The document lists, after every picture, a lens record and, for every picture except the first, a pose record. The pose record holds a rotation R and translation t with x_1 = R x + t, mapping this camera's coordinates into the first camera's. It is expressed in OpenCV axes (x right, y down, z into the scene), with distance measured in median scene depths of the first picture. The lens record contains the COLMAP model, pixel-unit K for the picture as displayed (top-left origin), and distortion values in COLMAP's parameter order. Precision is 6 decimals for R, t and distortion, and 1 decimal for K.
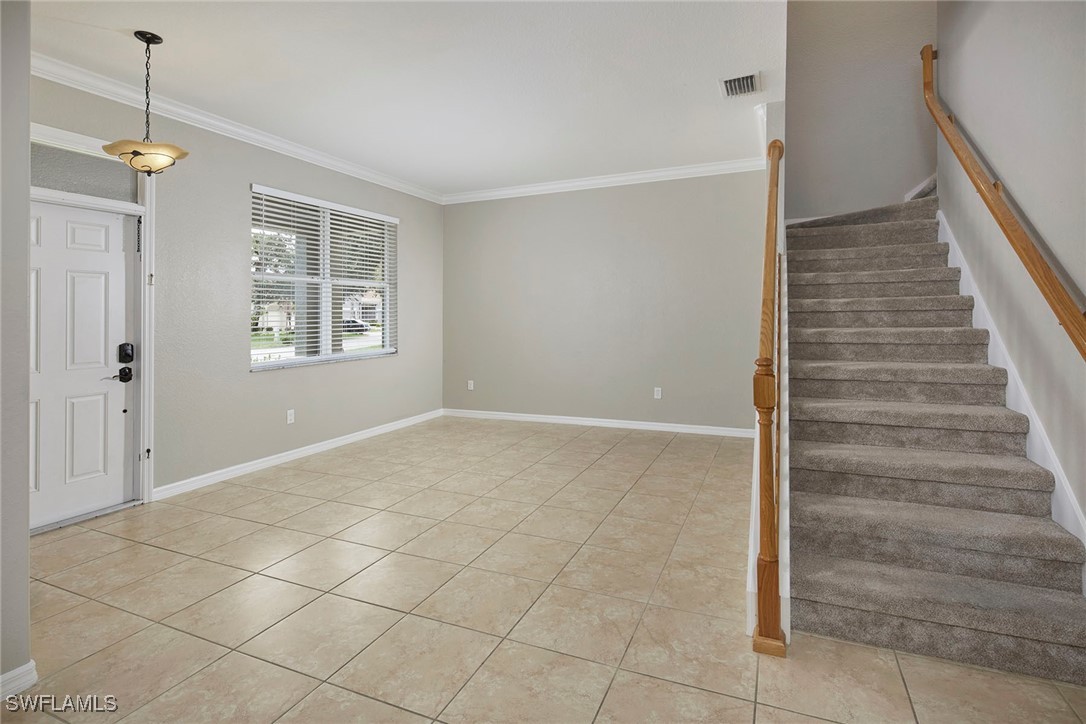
lens RADIAL K [[533.1, 0, 543.8], [0, 533.1, 306.4], [0, 0, 1]] dist [-0.002184, -0.000244]
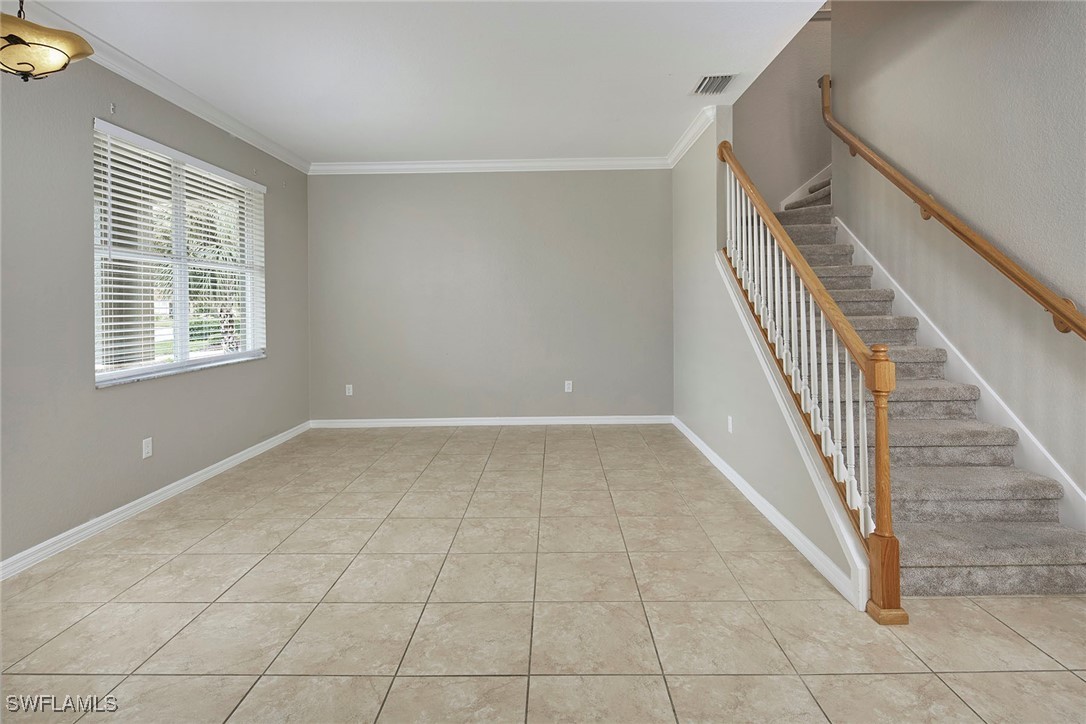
lens RADIAL K [[543.0, 0, 503.0], [0, 543.0, 303.0], [0, 0, 1]] dist [-0.000653, -0.000608]
pose [[0.923628, 0.001499, 0.383286, -0.439803], [-0.003109, 0.999989, 0.003582, 0.008704], [-0.383276, -0.004500, 0.923623, 0.190336]]
